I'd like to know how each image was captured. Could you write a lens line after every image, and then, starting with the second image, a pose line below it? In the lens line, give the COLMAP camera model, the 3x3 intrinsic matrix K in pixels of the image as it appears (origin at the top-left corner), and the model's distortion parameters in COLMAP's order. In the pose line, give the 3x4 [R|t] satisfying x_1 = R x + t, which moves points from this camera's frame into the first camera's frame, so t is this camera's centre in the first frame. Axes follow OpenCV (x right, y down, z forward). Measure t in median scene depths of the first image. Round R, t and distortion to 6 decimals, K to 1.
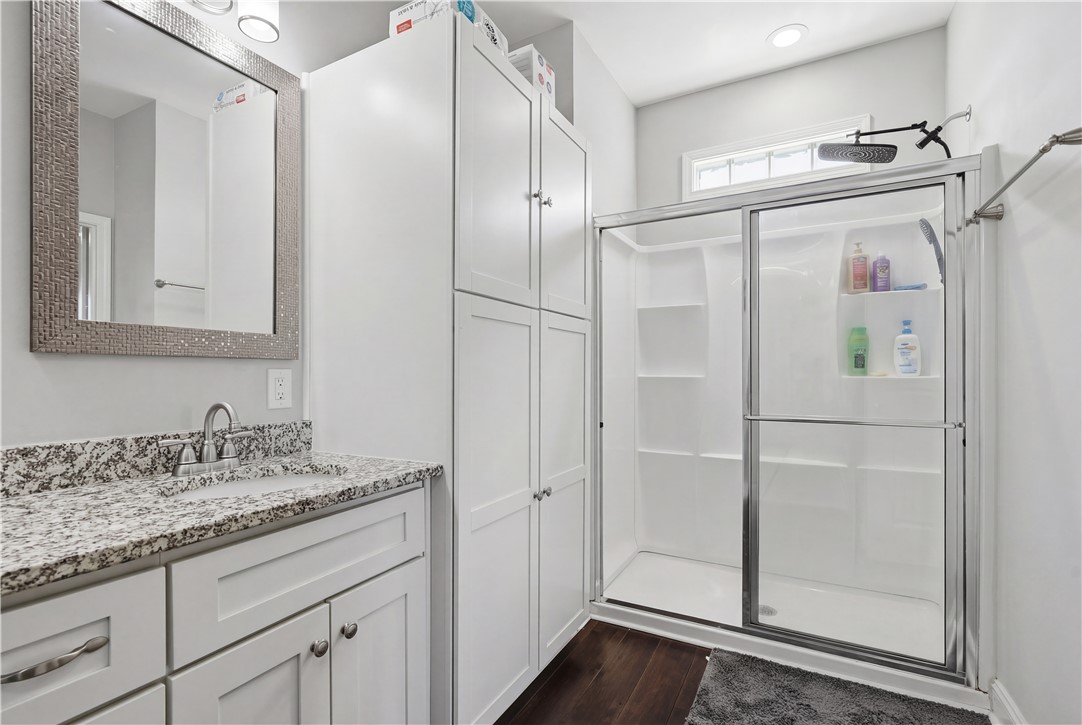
lens RADIAL K [[496.0, 0, 542.1], [0, 496.0, 370.2], [0, 0, 1]] dist [0.001228, 0.000035]
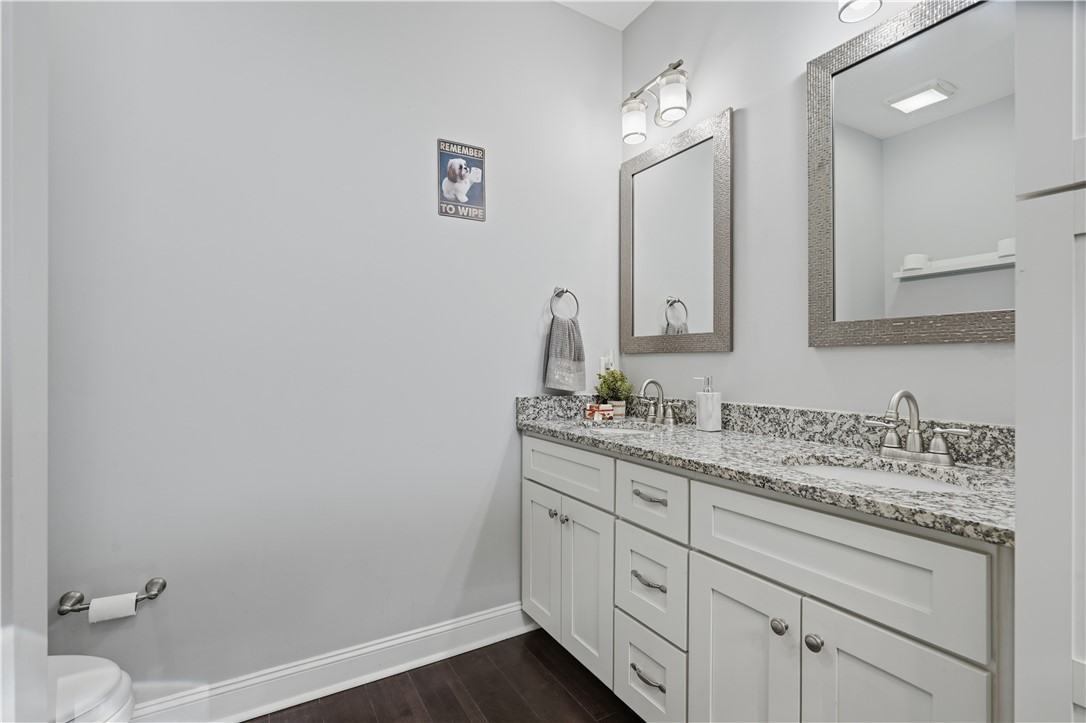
lens RADIAL K [[497.8, 0, 541.4], [0, 497.8, 359.9], [0, 0, 1]] dist [0.001228, 0.000035]
pose [[-0.524076, -0.001996, -0.851669, 0.630561], [0.009313, 0.999924, -0.008075, 0.005478], [0.851620, -0.012163, -0.524018, 1.013692]]
